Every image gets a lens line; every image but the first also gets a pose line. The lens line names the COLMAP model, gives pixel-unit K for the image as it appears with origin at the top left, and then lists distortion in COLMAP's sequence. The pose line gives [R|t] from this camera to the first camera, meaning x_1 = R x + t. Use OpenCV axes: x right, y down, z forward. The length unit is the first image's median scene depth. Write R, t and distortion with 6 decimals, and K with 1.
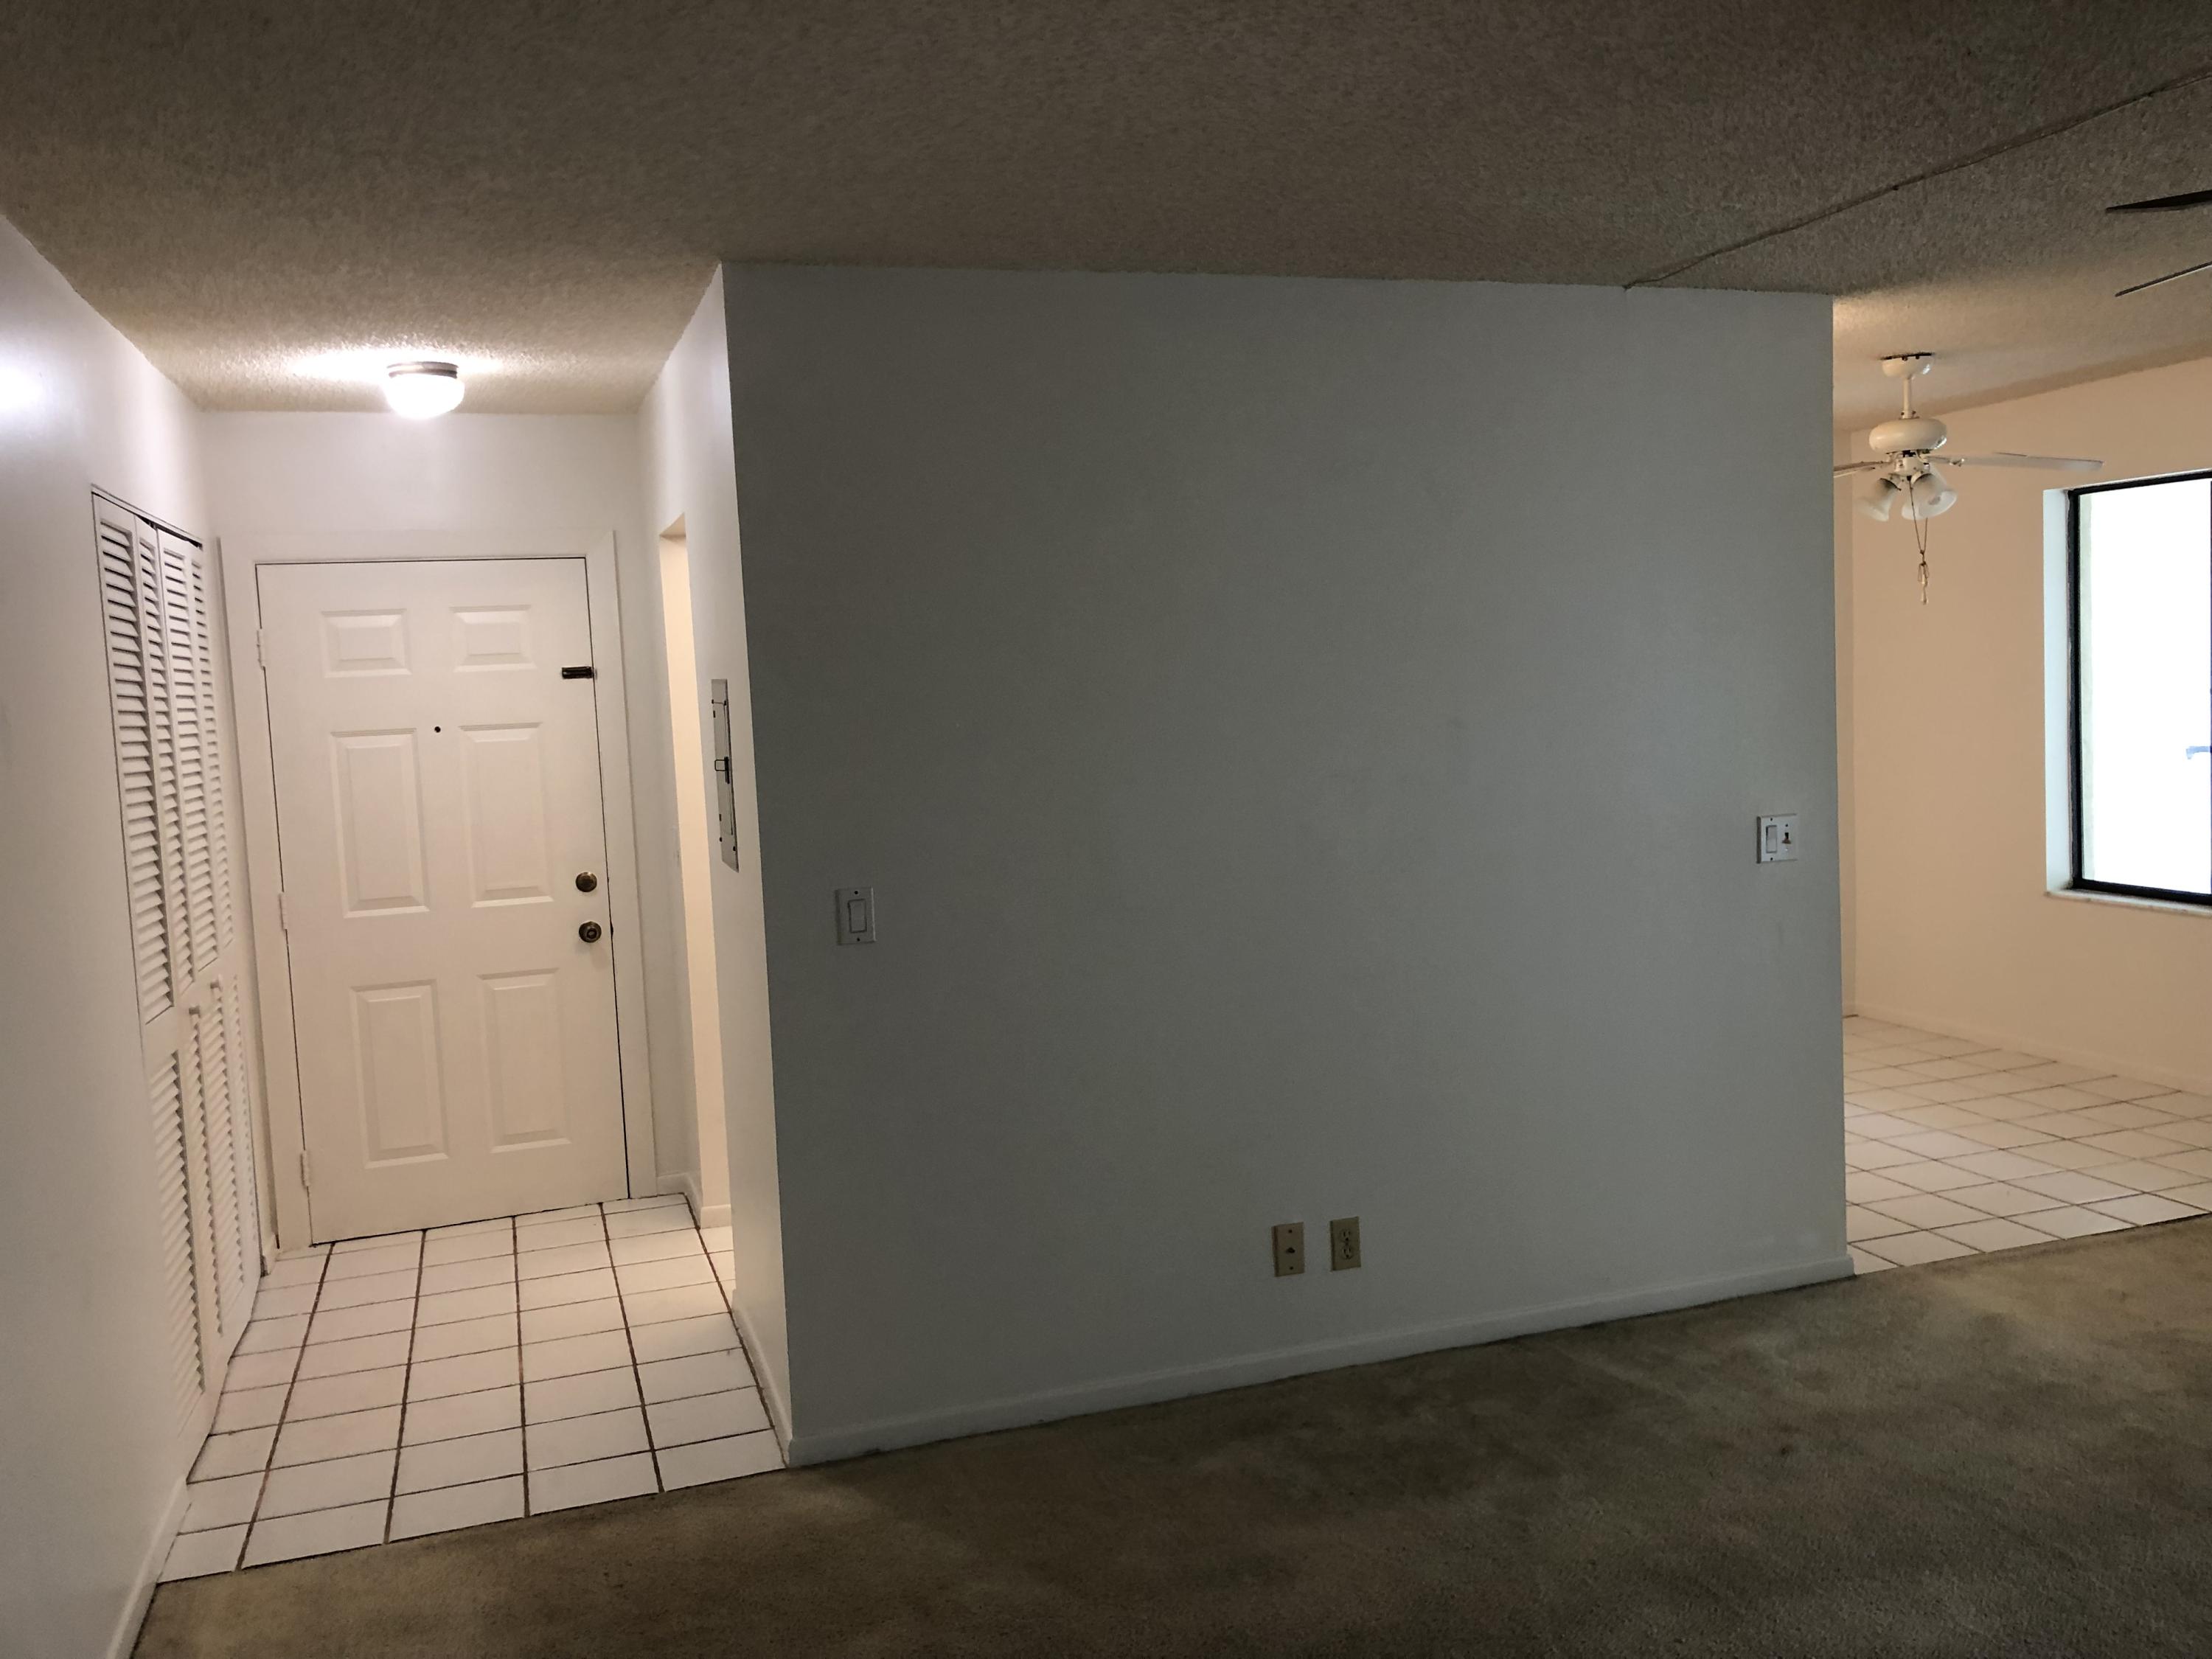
lens RADIAL K [[1826.8, 0, 1105.7], [0, 1826.8, 823.4], [0, 0, 1]] dist [0.020180, 0.001850]
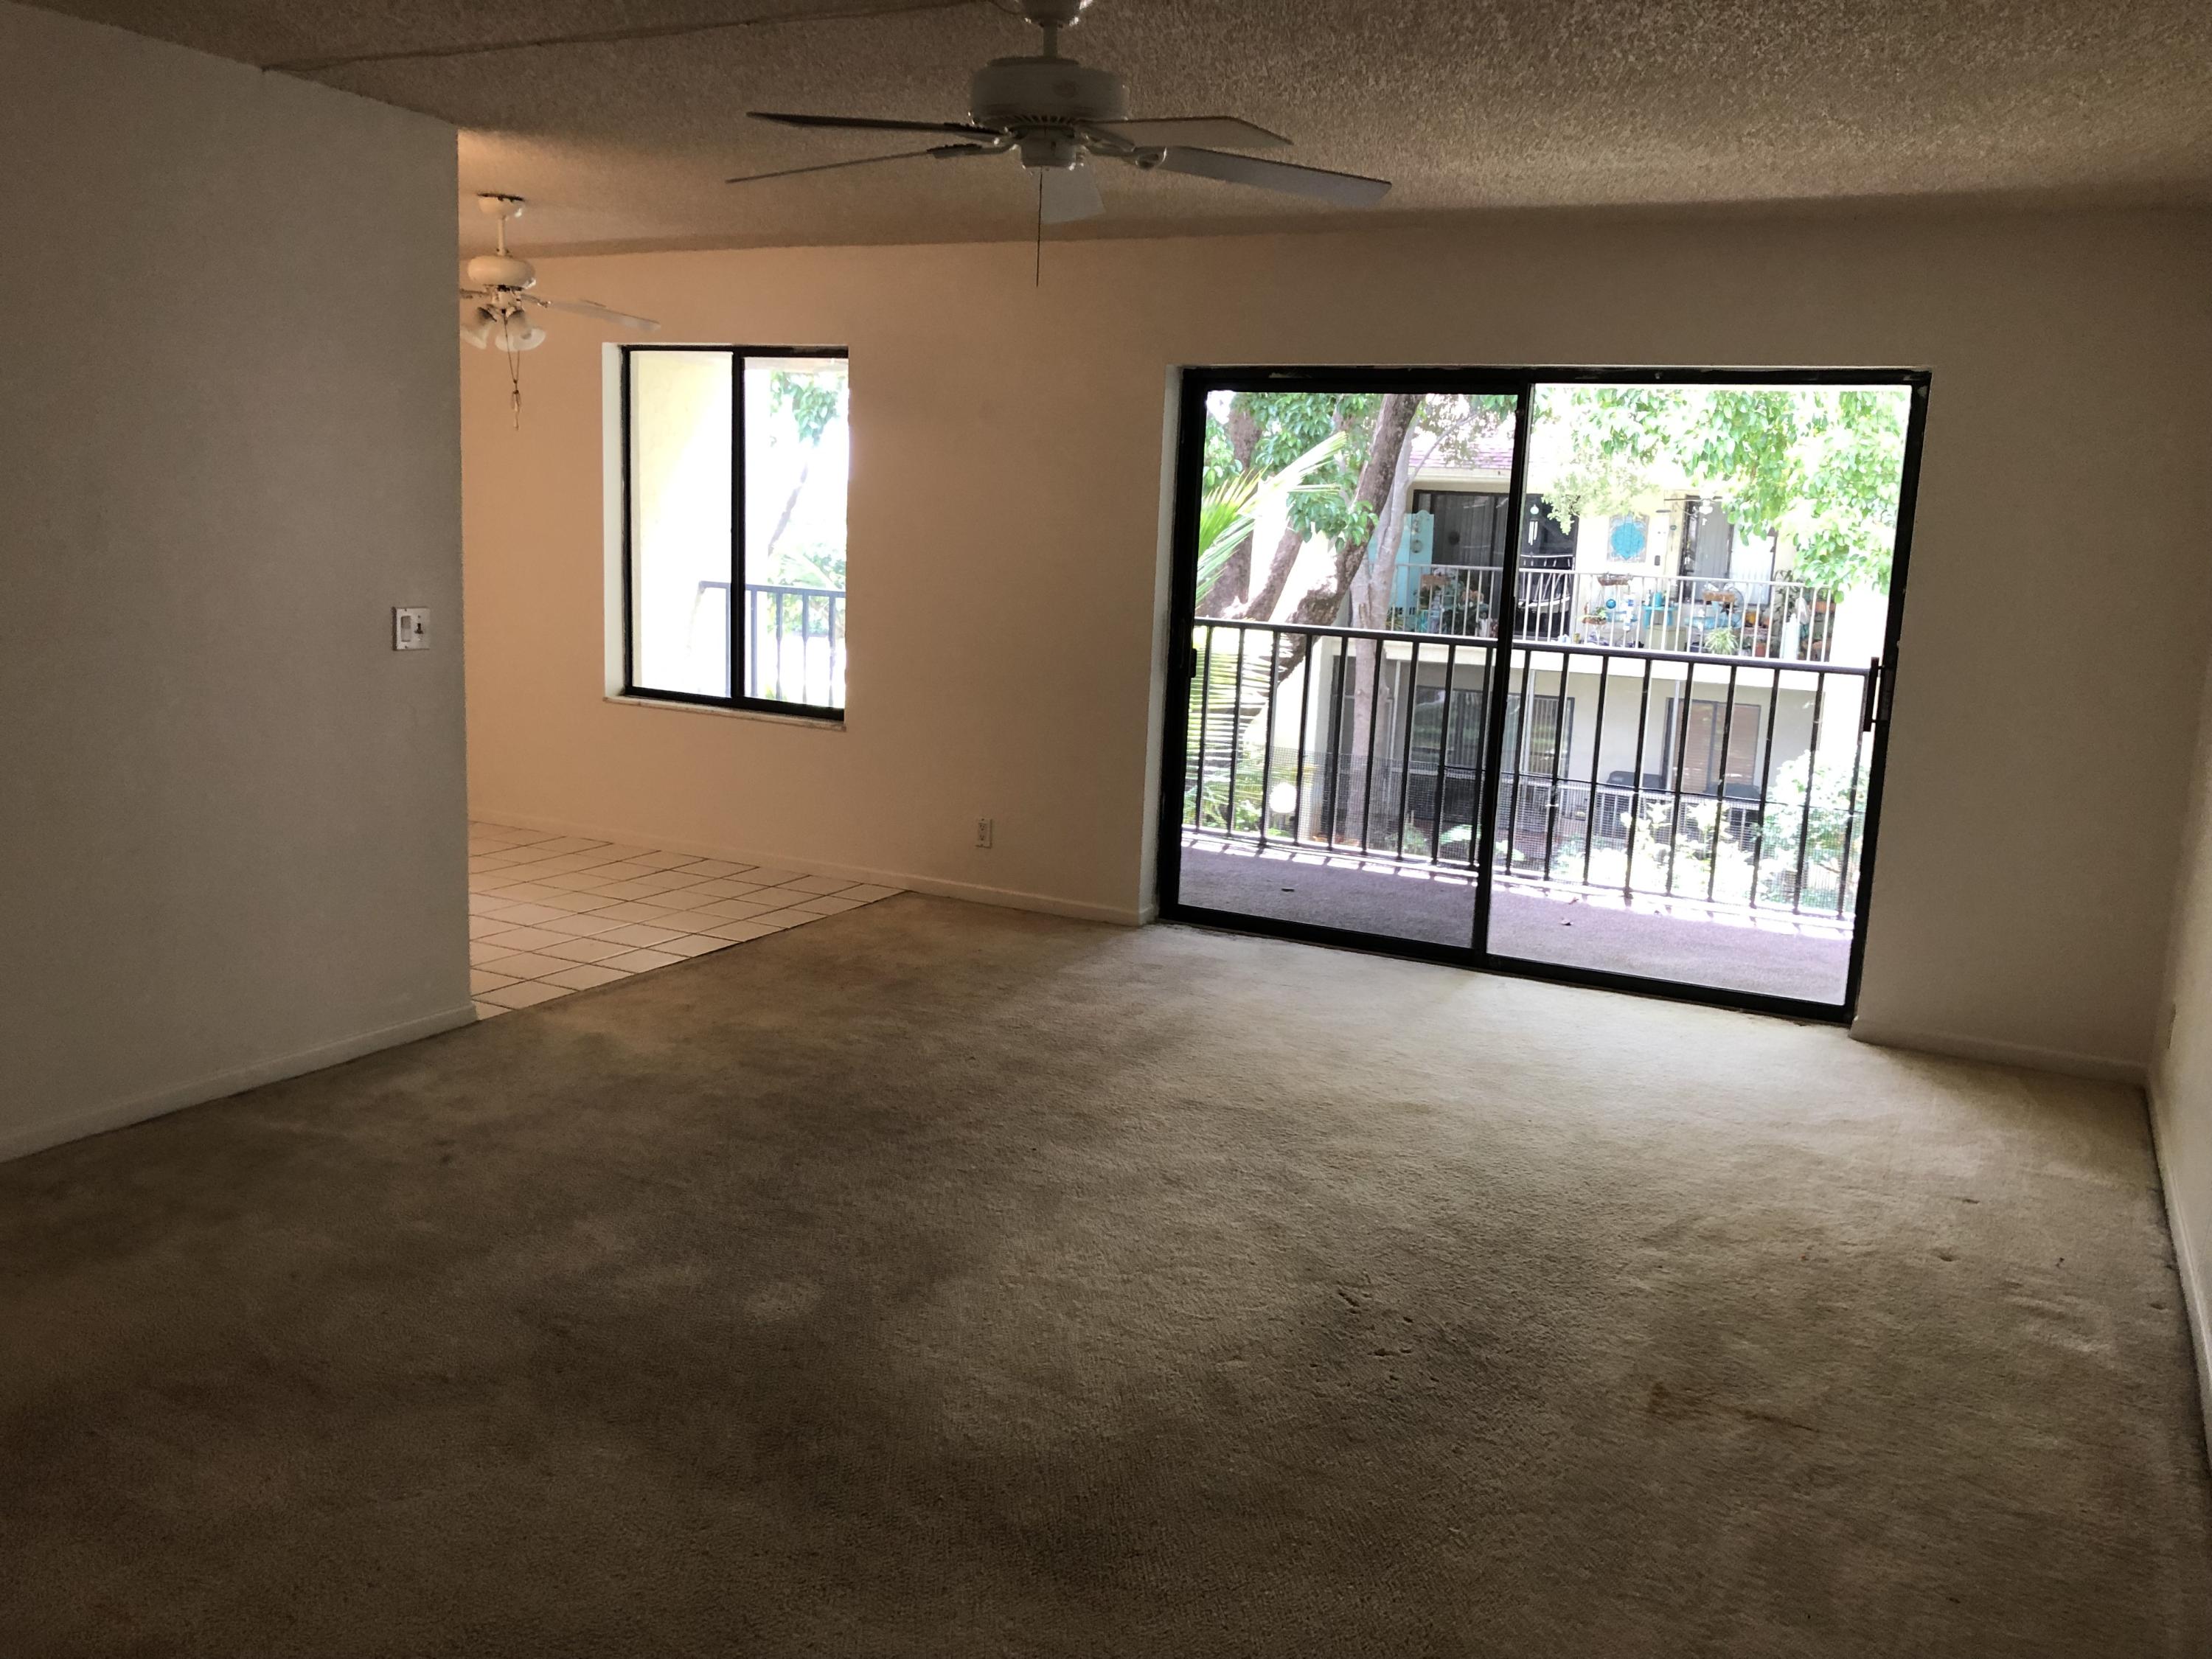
lens RADIAL K [[1826.8, 0, 1105.8], [0, 1826.8, 825.3], [0, 0, 1]] dist [0.020180, 0.001850]
pose [[0.715774, -0.040517, 0.697155, -0.095592], [-0.019900, 0.996727, 0.078359, 0.029645], [-0.698048, -0.069961, 0.712625, -0.064940]]
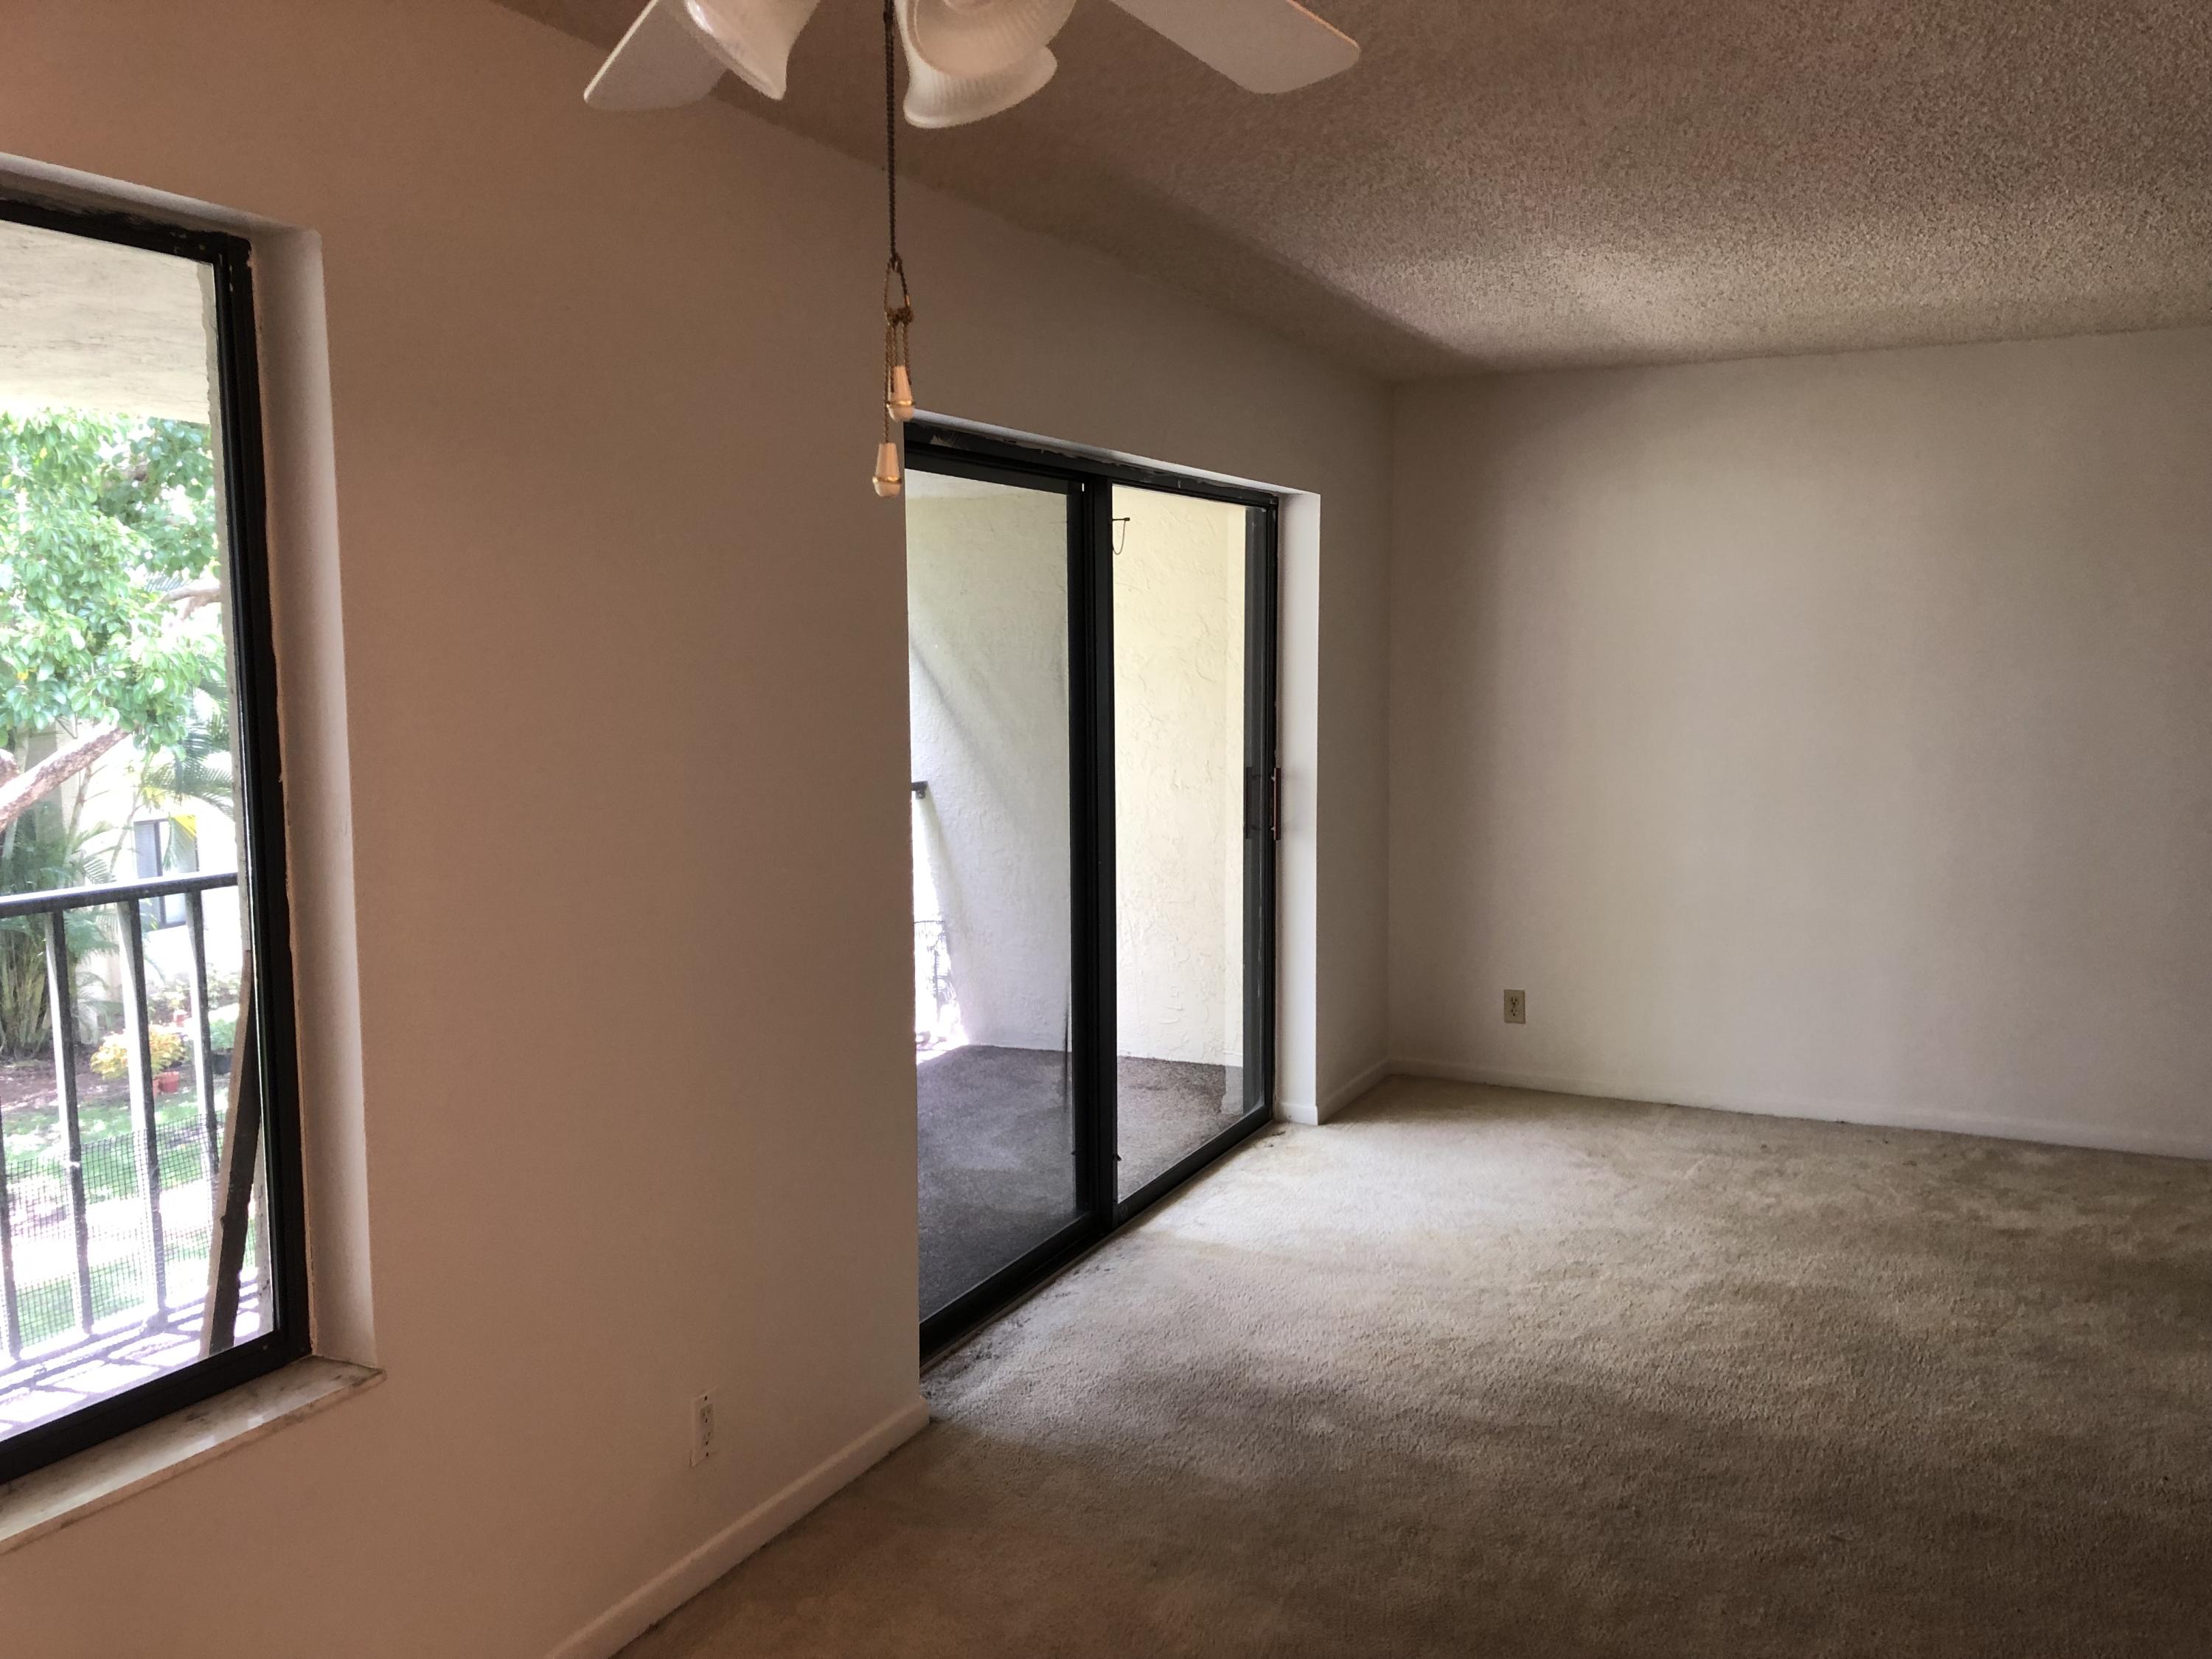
lens RADIAL K [[1826.8, 0, 1110.7], [0, 1826.8, 833.2], [0, 0, 1]] dist [0.020180, 0.001850]
pose [[-0.714365, -0.024780, 0.699334, 0.316844], [0.097719, 0.986048, 0.134759, -0.127981], [-0.692916, 0.164605, -0.701977, 1.384581]]
